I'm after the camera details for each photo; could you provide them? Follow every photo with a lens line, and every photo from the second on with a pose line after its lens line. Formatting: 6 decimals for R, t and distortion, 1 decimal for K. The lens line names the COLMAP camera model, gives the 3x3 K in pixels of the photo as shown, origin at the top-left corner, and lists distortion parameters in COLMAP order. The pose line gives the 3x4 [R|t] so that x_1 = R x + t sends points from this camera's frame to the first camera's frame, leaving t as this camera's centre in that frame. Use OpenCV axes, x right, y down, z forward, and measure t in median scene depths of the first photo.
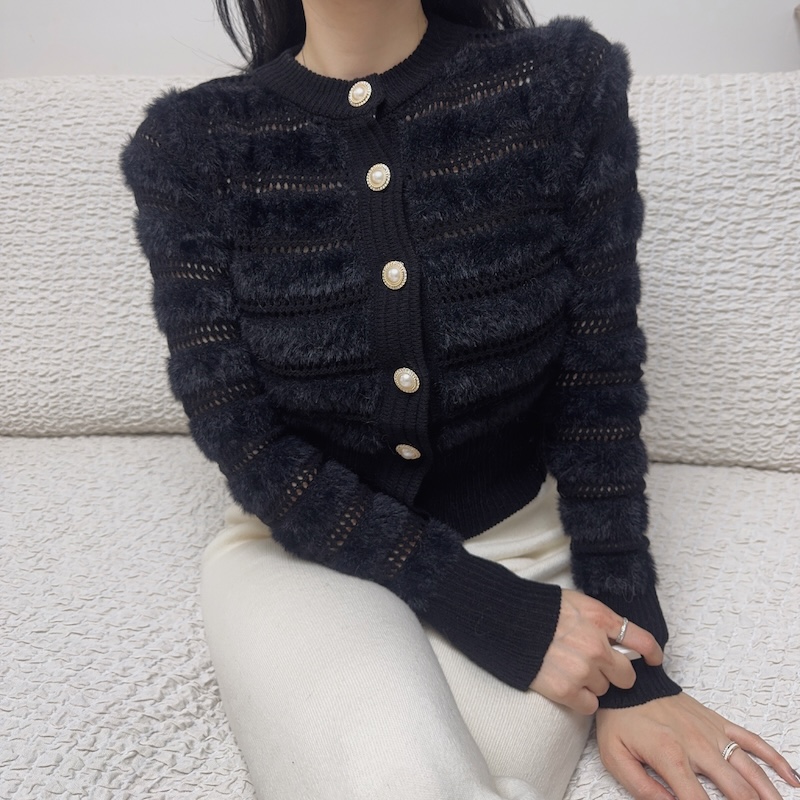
lens RADIAL K [[663.1, 0, 389.7], [0, 663.1, 401.1], [0, 0, 1]] dist [-0.005500, 0.009909]
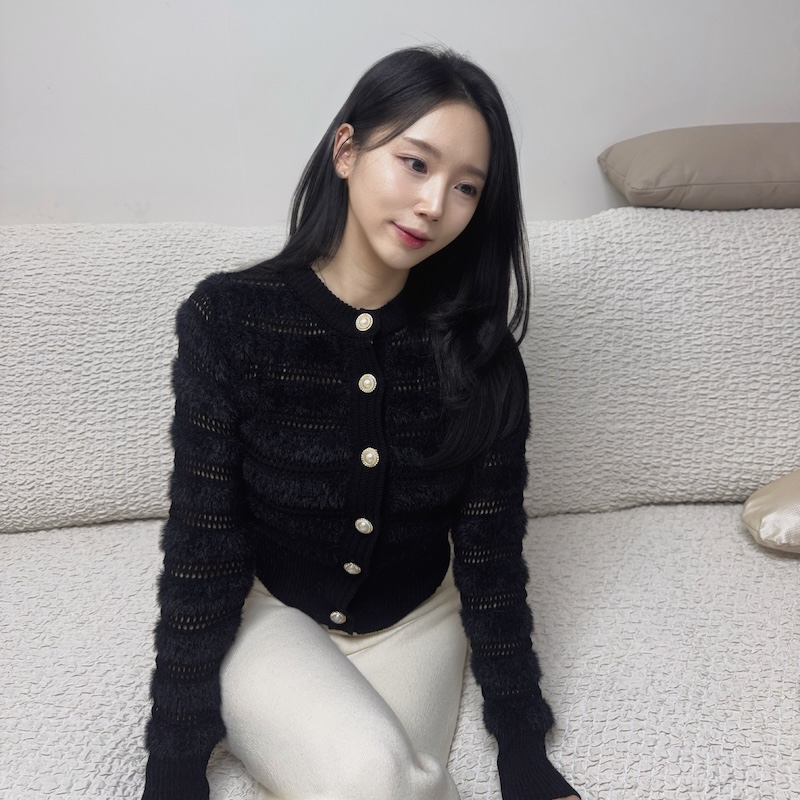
lens RADIAL K [[663.1, 0, 389.7], [0, 663.1, 401.1], [0, 0, 1]] dist [-0.005500, 0.009909]
pose [[0.986603, -0.036740, 0.158948, -0.032546], [0.035999, 0.999323, 0.007539, -0.177763], [-0.159117, -0.001716, 0.987258, -0.335848]]
